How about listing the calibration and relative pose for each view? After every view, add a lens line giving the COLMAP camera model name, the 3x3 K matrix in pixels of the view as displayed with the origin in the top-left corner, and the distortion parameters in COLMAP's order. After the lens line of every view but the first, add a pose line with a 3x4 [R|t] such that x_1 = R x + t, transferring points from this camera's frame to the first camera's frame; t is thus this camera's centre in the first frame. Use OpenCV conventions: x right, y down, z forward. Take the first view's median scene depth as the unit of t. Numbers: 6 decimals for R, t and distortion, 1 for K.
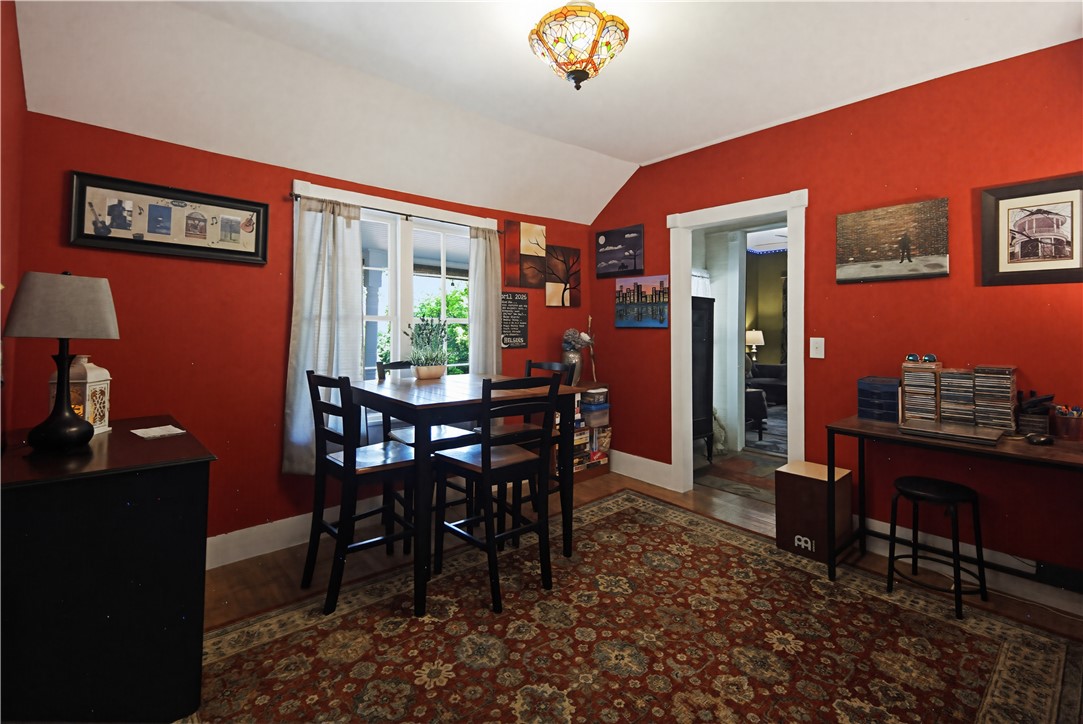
lens RADIAL K [[497.3, 0, 541.9], [0, 497.3, 312.3], [0, 0, 1]] dist [0.031255, -0.019541]
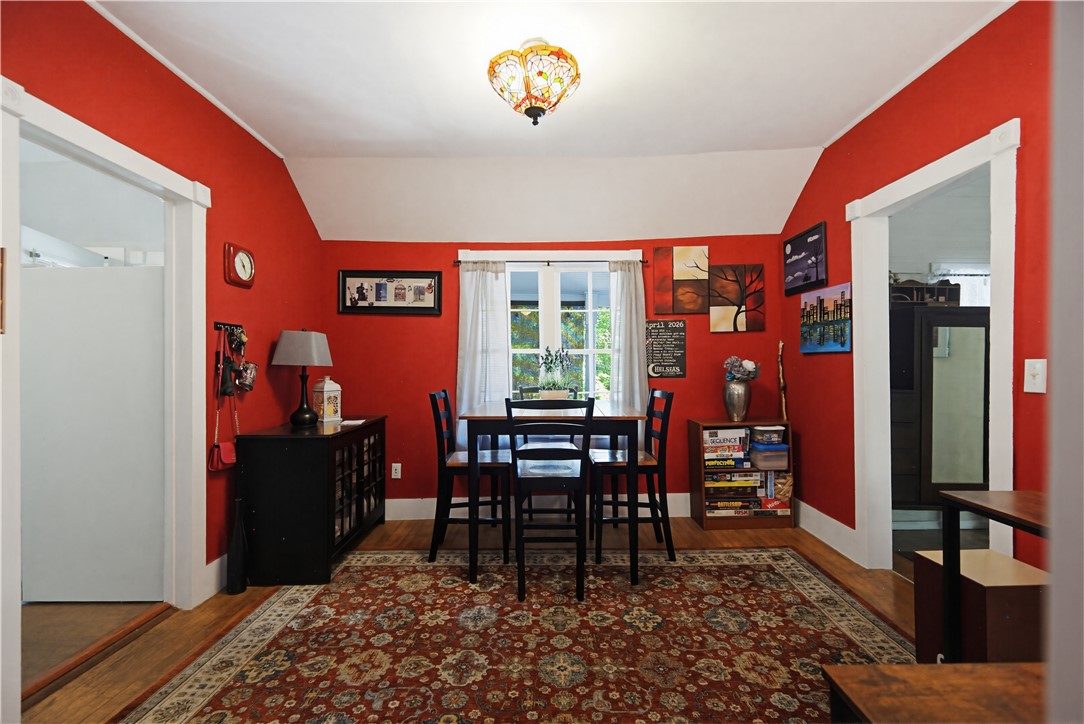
lens RADIAL K [[487.6, 0, 538.5], [0, 487.6, 362.2], [0, 0, 1]] dist [0.029769, -0.017711]
pose [[0.740145, -0.016670, -0.672240, 0.523212], [0.034342, 0.999325, 0.013029, 0.026926], [0.671570, -0.032730, 0.740218, 0.153718]]
